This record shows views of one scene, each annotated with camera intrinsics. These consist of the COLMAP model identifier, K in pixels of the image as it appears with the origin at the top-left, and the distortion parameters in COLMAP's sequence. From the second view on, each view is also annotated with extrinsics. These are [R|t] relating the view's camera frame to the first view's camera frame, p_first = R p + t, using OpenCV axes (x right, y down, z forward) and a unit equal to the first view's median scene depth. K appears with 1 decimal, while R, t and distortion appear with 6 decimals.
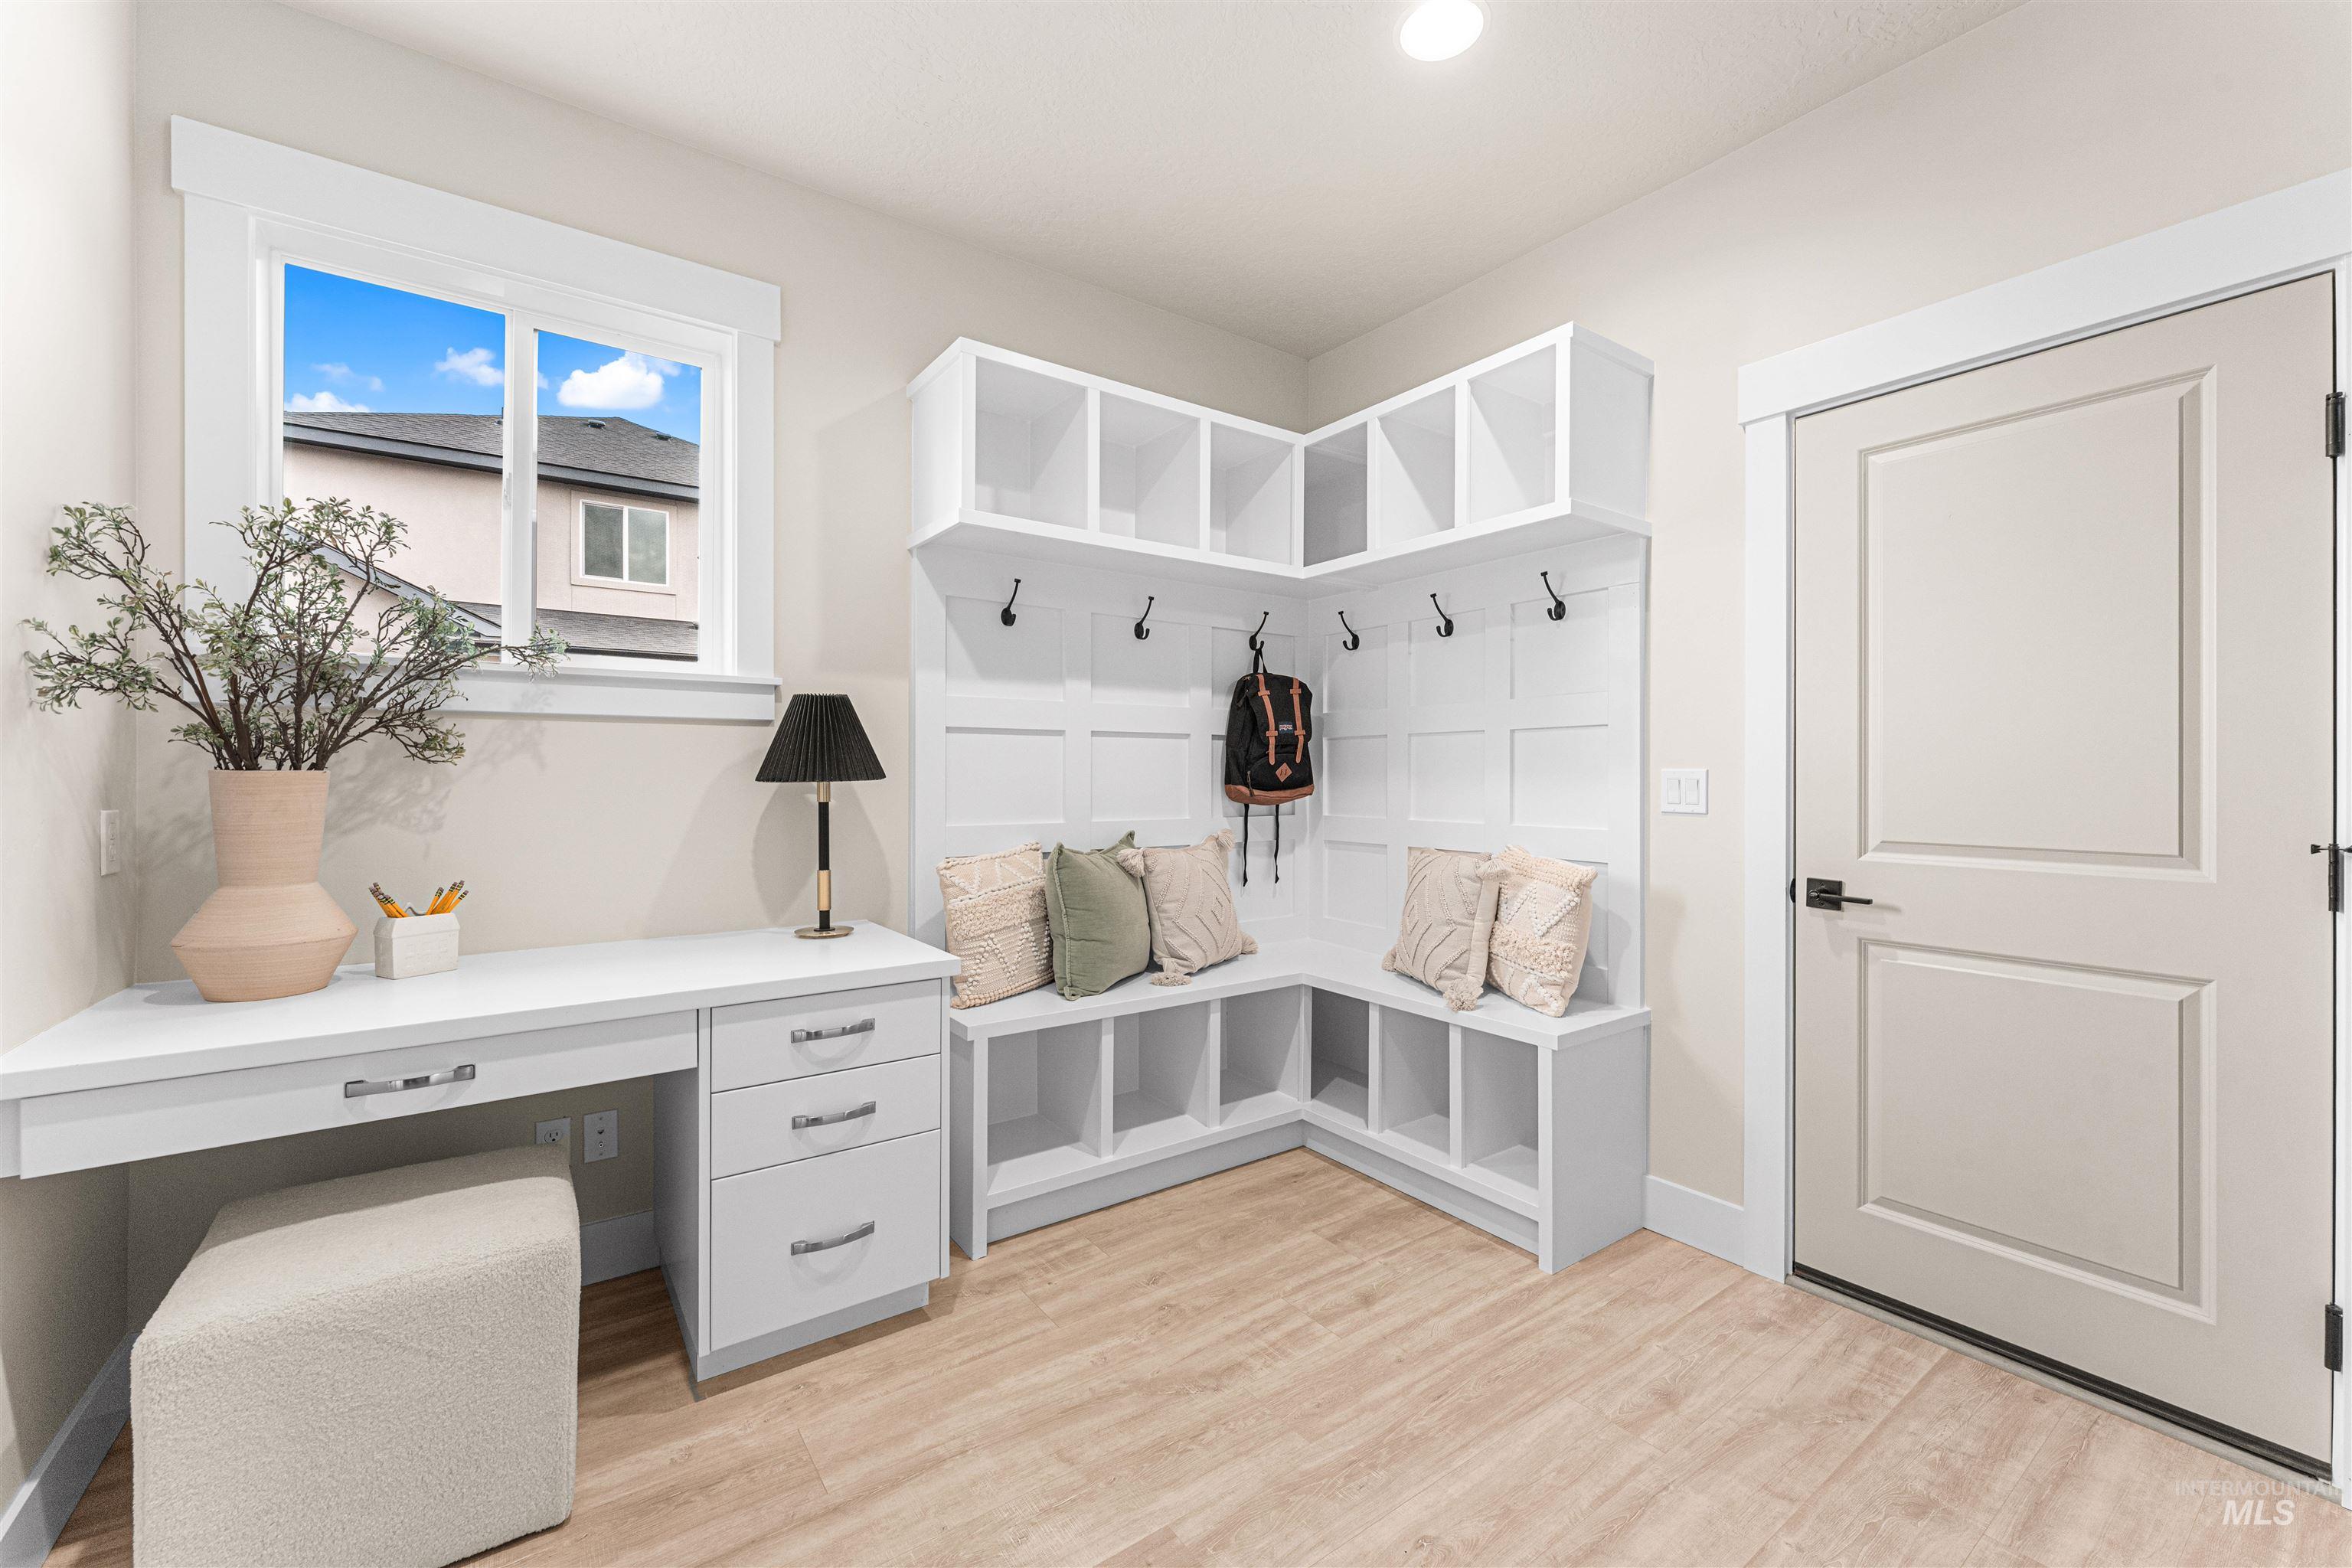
lens RADIAL K [[950.9, 0, 1182.1], [0, 950.9, 781.2], [0, 0, 1]] dist [0.001197, -0.000022]
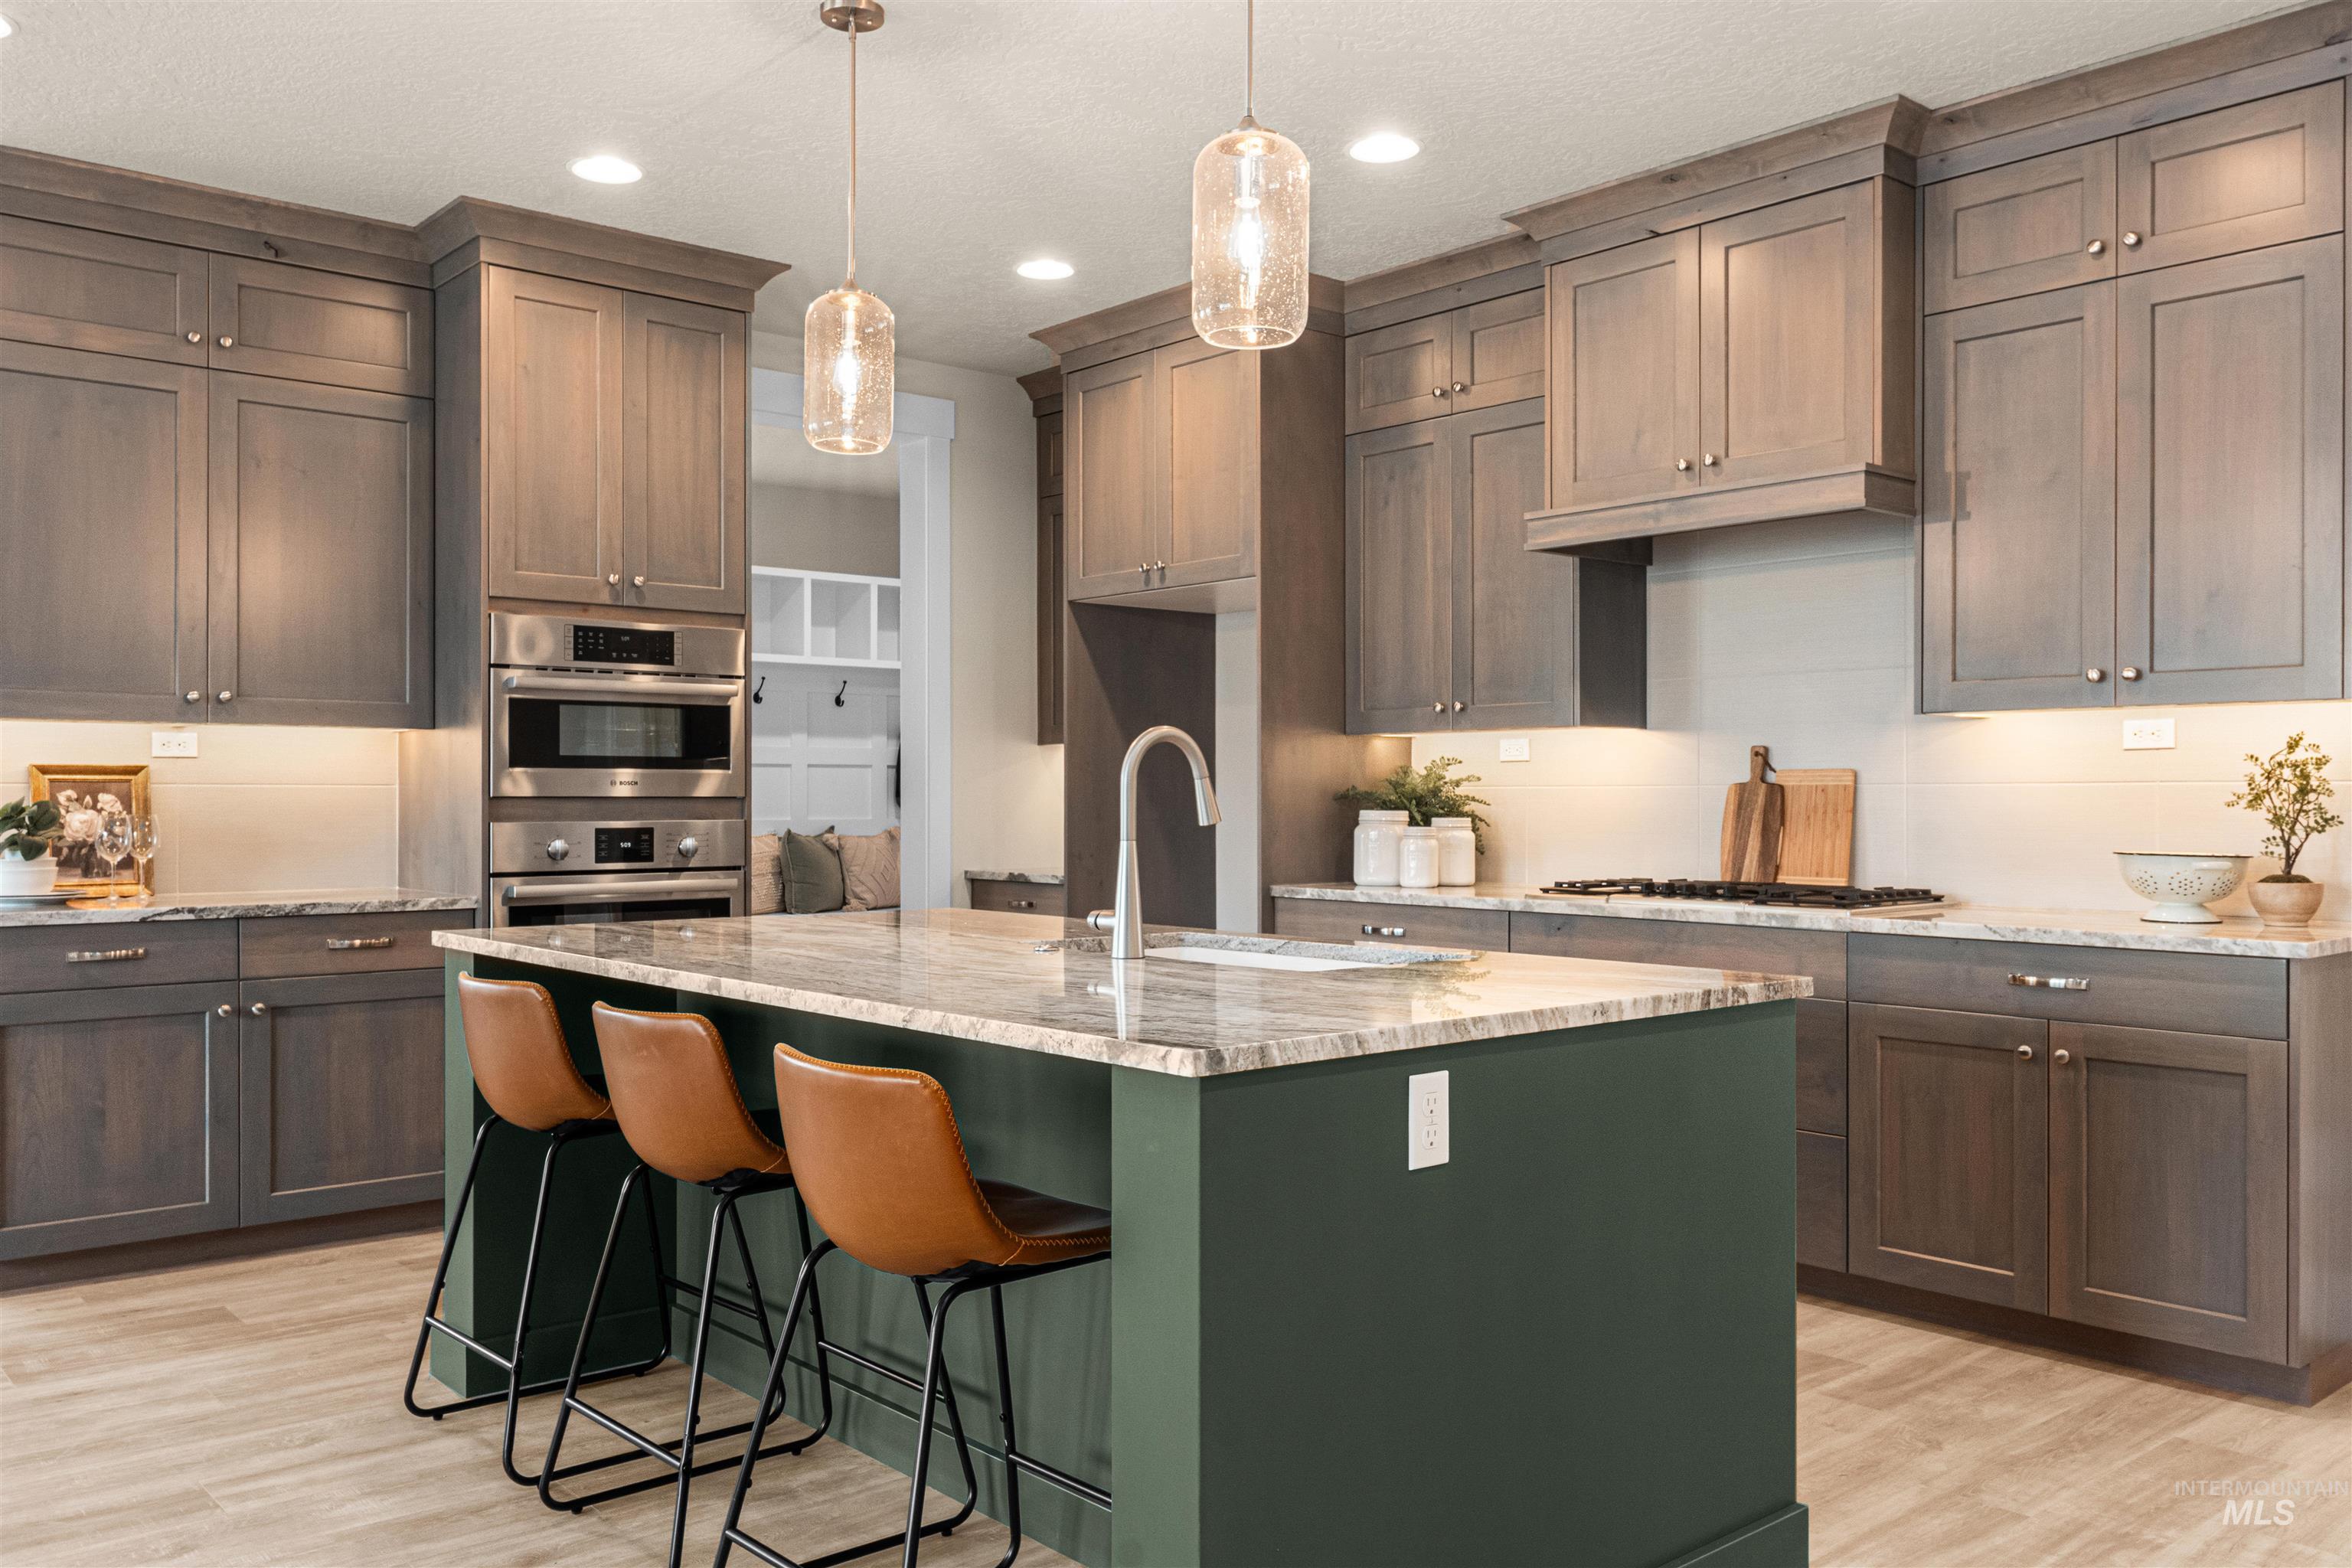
lens RADIAL K [[1857.5, 0, 1174.8], [0, 1857.5, 798.1], [0, 0, 1]] dist [0.005085, -0.002858]
pose [[0.995492, 0.001124, 0.094843, 0.332221], [-0.000811, 0.999994, -0.003330, 0.024573], [-0.094846, 0.003238, 0.995487, -3.231194]]
